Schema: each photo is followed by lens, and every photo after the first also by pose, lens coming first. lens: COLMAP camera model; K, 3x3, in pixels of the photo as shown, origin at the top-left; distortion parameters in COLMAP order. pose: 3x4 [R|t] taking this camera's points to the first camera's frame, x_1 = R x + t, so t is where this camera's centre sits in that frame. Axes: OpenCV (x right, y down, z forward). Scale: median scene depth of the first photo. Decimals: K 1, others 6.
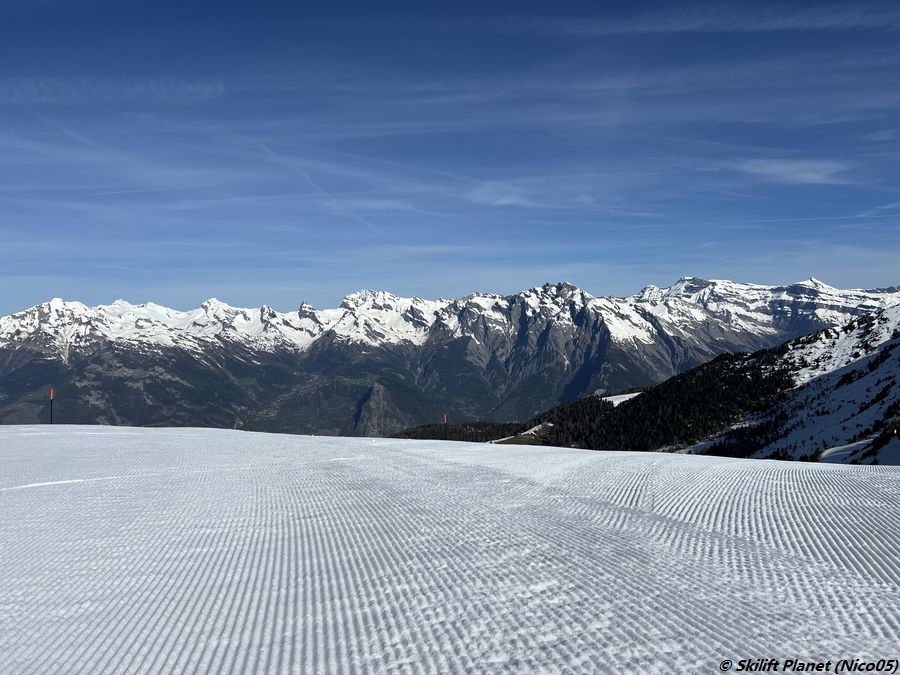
lens RADIAL K [[681.8, 0, 450.0], [0, 681.8, 337.5], [0, 0, 1]] dist [0.096711, -0.105767]
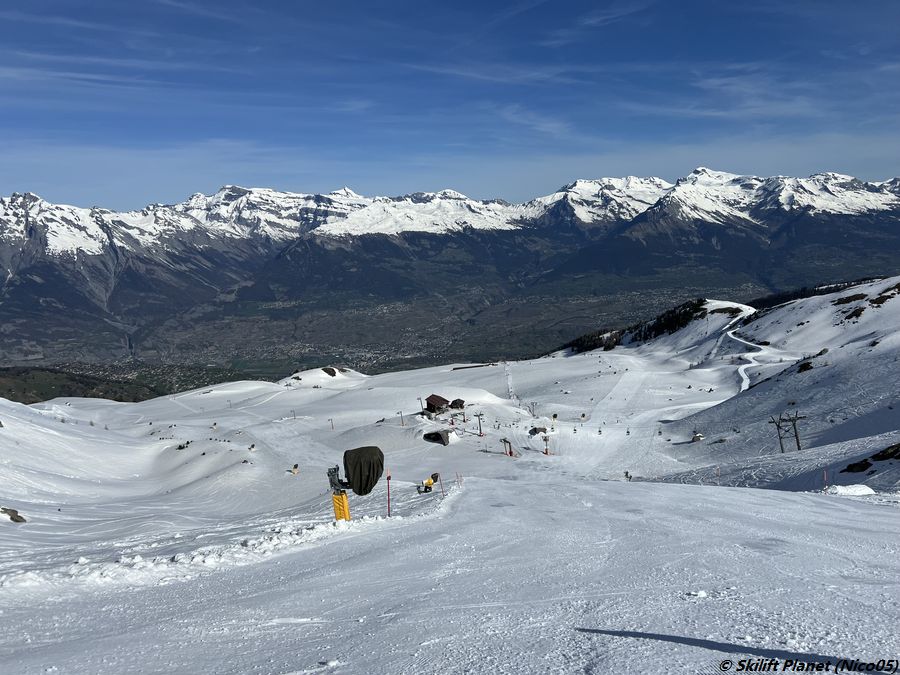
lens RADIAL K [[681.8, 0, 450.0], [0, 681.8, 337.5], [0, 0, 1]] dist [0.096711, -0.105767]
pose [[0.908137, -0.089281, 0.409042, 0.215374], [0.030309, 0.988454, 0.148456, -0.004239], [-0.417574, -0.122421, 0.900358, -0.132360]]
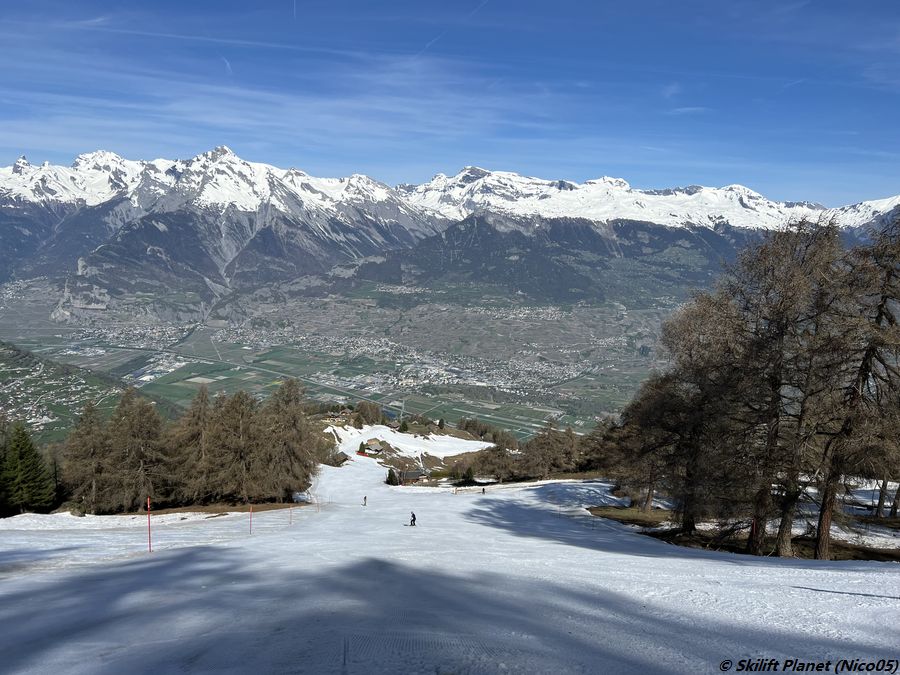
lens RADIAL K [[681.8, 0, 450.0], [0, 681.8, 337.5], [0, 0, 1]] dist [0.096711, -0.105767]
pose [[0.996901, 0.073908, -0.026937, 0.389065], [-0.069568, 0.988172, 0.136665, 0.020590], [0.036719, -0.134367, 0.990251, 0.025471]]
